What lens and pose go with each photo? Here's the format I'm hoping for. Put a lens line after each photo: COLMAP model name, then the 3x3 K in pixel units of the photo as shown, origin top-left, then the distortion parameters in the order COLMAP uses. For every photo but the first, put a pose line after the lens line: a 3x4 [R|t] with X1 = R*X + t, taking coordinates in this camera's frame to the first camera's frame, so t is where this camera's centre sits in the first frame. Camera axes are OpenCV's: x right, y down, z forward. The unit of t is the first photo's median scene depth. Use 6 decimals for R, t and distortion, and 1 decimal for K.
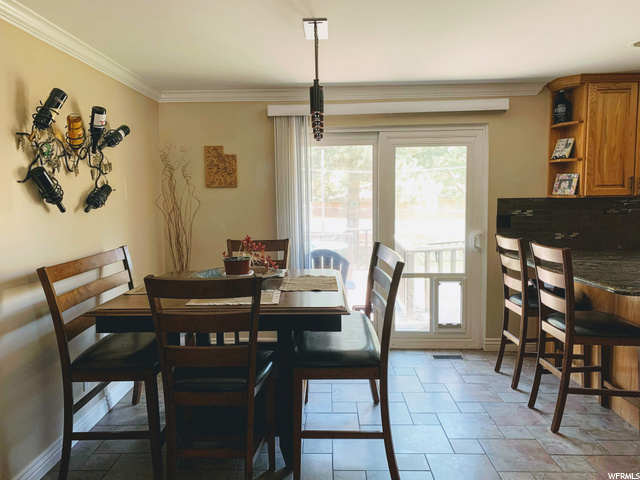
lens RADIAL K [[480.2, 0, 313.1], [0, 480.2, 233.2], [0, 0, 1]] dist [0.076552, -0.119287]
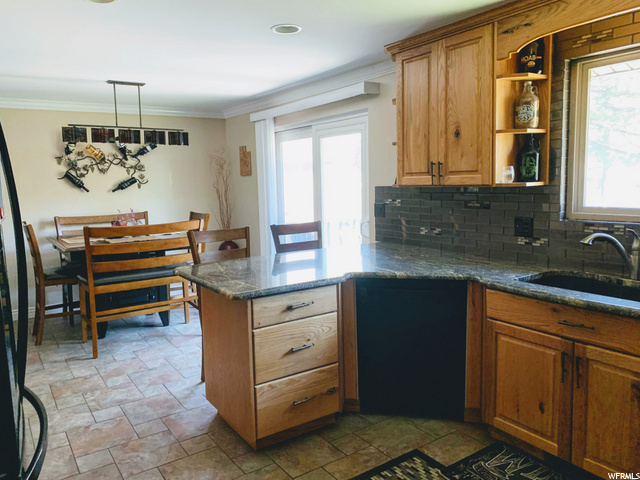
lens RADIAL K [[480.2, 0, 313.1], [0, 480.2, 233.2], [0, 0, 1]] dist [0.076552, -0.119287]
pose [[0.588642, 0.090608, -0.803300, 1.156140], [-0.046909, 0.995853, 0.077953, -0.050896], [0.807032, -0.008205, 0.590451, 0.360294]]
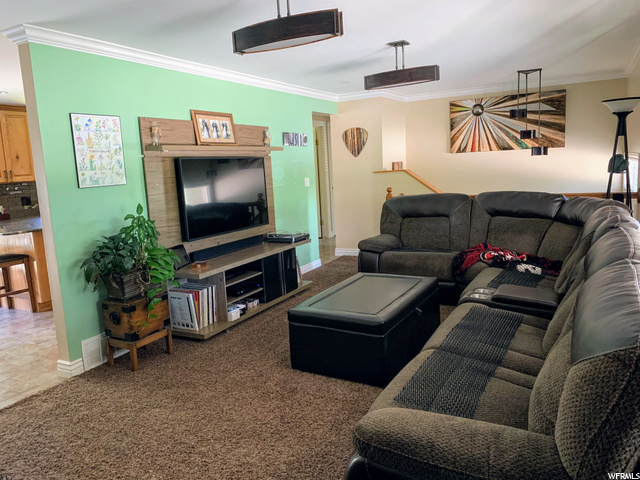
lens RADIAL K [[480.2, 0, 313.1], [0, 480.2, 233.2], [0, 0, 1]] dist [0.076552, -0.119287]
pose [[0.457735, -0.135596, 0.878688, -0.278443], [0.113638, 0.989118, 0.093440, 0.047668], [-0.881797, 0.057081, 0.468163, -0.564510]]
